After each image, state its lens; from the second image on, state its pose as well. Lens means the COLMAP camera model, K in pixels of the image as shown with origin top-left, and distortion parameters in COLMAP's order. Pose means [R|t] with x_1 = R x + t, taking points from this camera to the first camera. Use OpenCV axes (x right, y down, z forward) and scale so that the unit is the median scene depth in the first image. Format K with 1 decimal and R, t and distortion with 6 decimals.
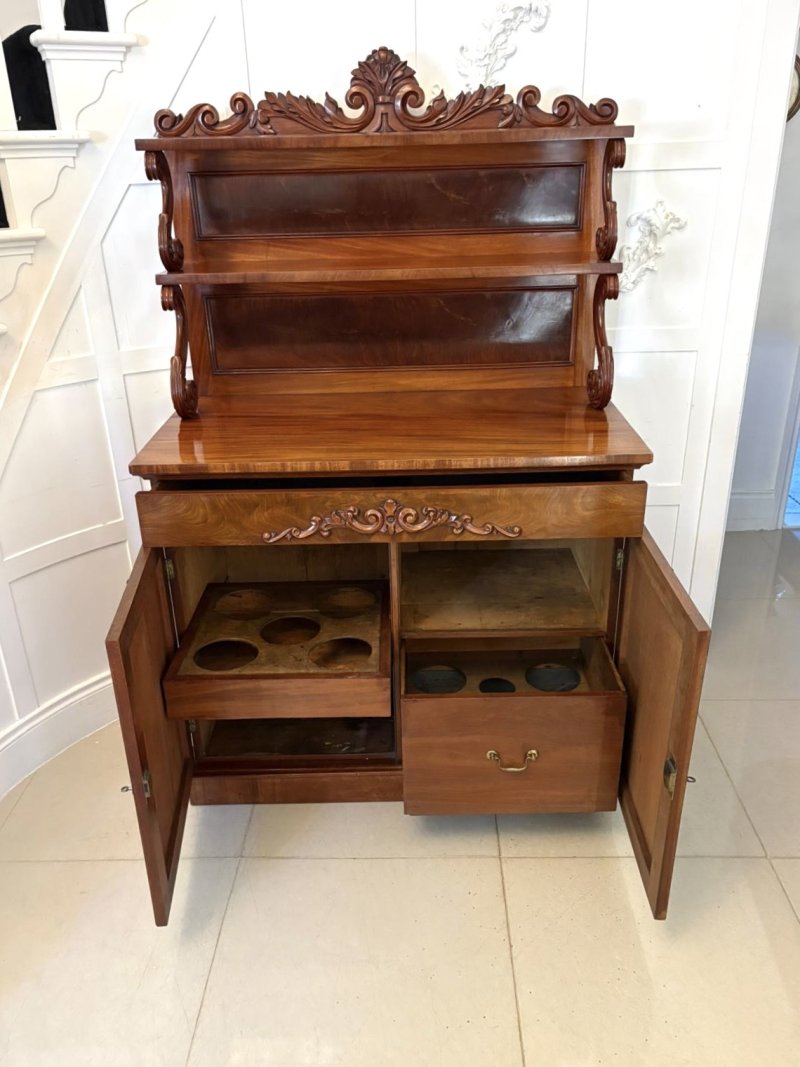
lens RADIAL K [[862.5, 0, 408.6], [0, 862.5, 540.1], [0, 0, 1]] dist [0.031321, -0.035962]
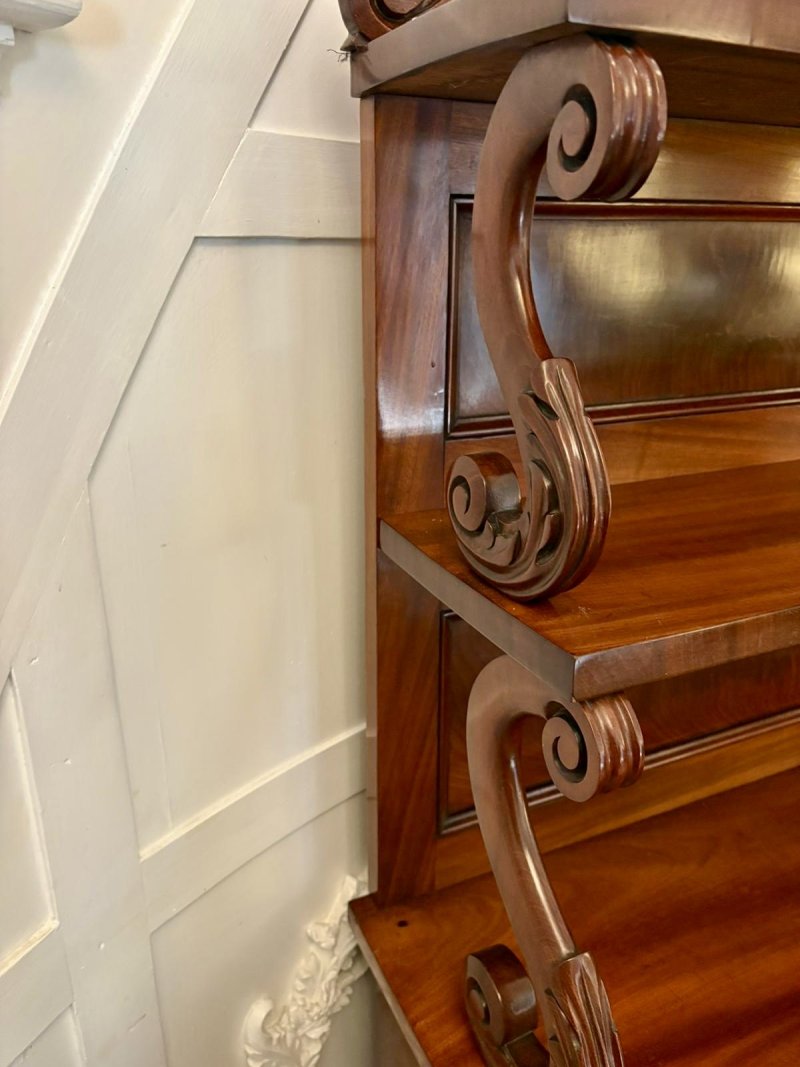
lens RADIAL K [[825.1, 0, 405.1], [0, 825.1, 541.6], [0, 0, 1]] dist [0.033688, -0.040549]
pose [[0.917473, -0.110120, 0.382252, -0.382264], [0.150991, 0.985411, -0.078526, -0.309208], [-0.368028, 0.129762, 0.920716, 0.803548]]
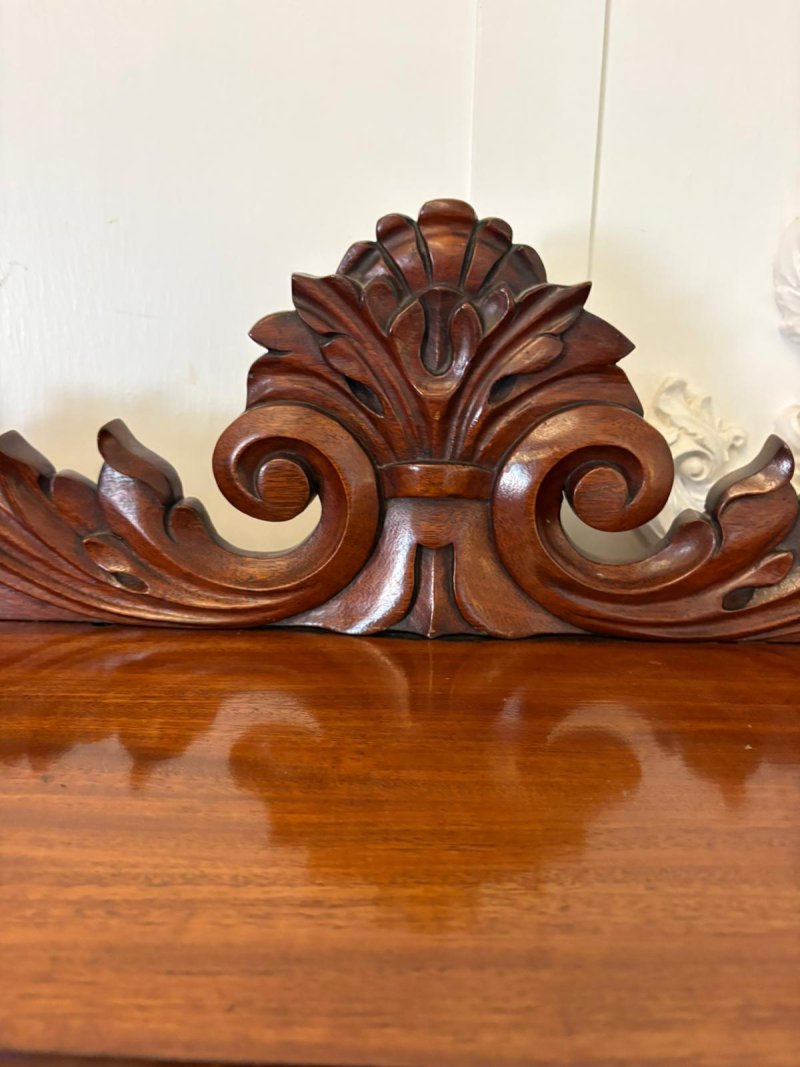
lens RADIAL K [[825.1, 0, 400.3], [0, 825.1, 523.6], [0, 0, 1]] dist [0.033688, -0.040549]
pose [[0.998737, 0.046665, -0.018636, -0.031605], [-0.049328, 0.981184, -0.186667, -0.464224], [0.009575, 0.187350, 0.982246, 0.831861]]
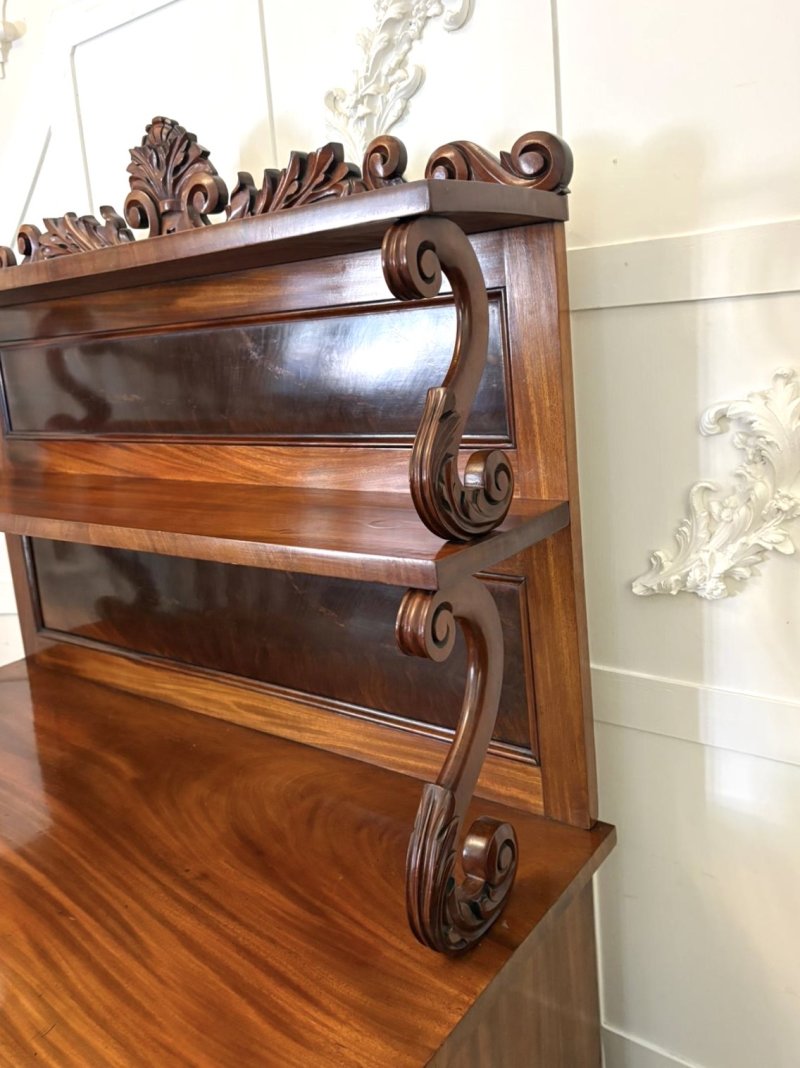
lens RADIAL K [[871.5, 0, 396.8], [0, 871.5, 464.6], [0, 0, 1]] dist [0.022030, -0.017246]
pose [[0.792240, 0.054355, -0.607784, 0.421380], [-0.198026, 0.965020, -0.171822, -0.284804], [0.577184, 0.256482, 0.775291, 0.695939]]
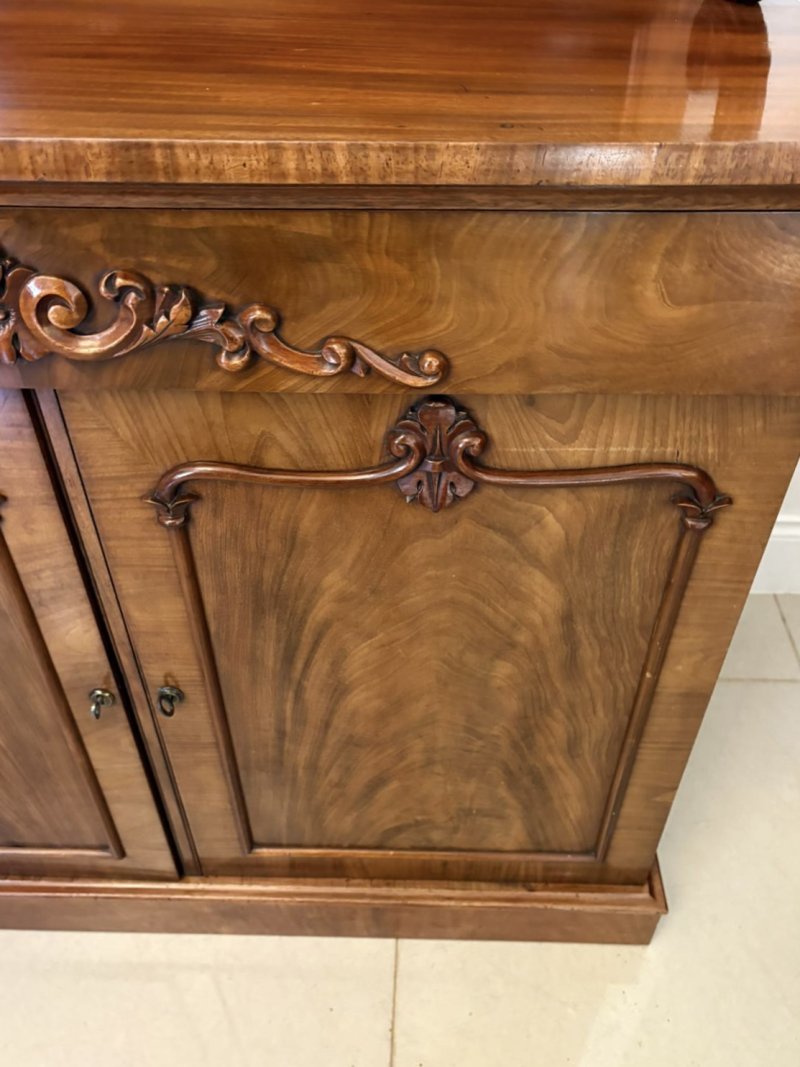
lens RADIAL K [[870.7, 0, 398.0], [0, 870.7, 535.3], [0, 0, 1]] dist [0.022030, -0.017246]
pose [[0.999432, 0.032750, -0.007882, 0.104645], [-0.029331, 0.961141, 0.274495, -0.050635], [0.016566, -0.274108, 0.961556, 0.654310]]
